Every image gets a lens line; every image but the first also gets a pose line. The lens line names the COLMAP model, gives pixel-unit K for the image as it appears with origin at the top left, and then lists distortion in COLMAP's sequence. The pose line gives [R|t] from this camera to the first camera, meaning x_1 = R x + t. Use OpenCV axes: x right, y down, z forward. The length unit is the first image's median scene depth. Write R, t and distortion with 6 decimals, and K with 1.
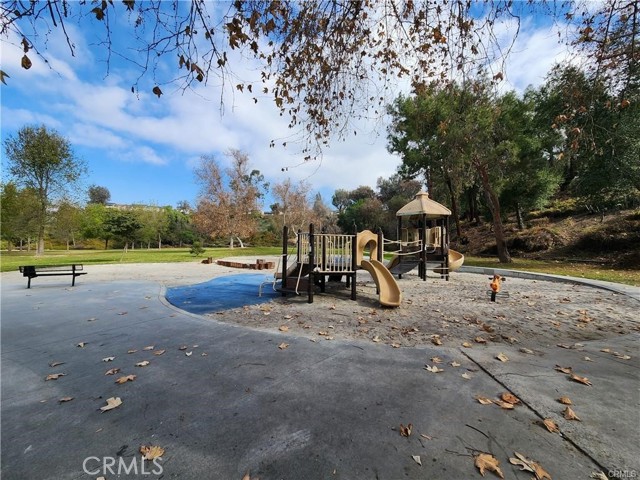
lens RADIAL K [[267.1, 0, 318.5], [0, 267.1, 241.3], [0, 0, 1]] dist [-0.000360, 0.000027]
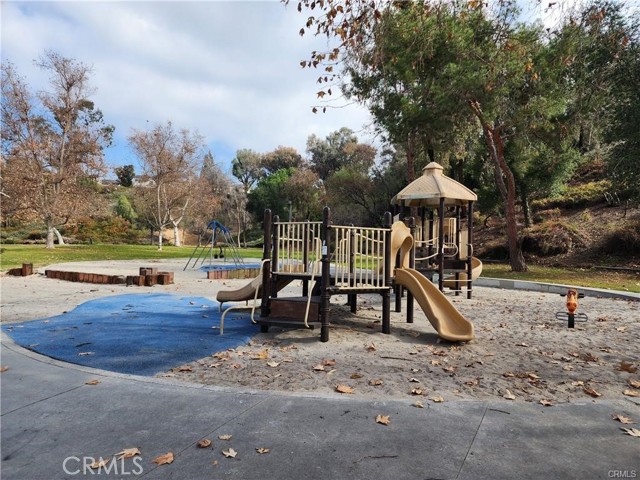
lens RADIAL K [[432.3, 0, 319.5], [0, 432.3, 249.4], [0, 0, 1]] dist [0.105066, -0.108897]
pose [[0.960809, 0.009103, 0.277061, -0.130094], [-0.017075, 0.999506, 0.026372, 0.000642], [-0.276684, -0.030070, 0.960490, 0.034363]]
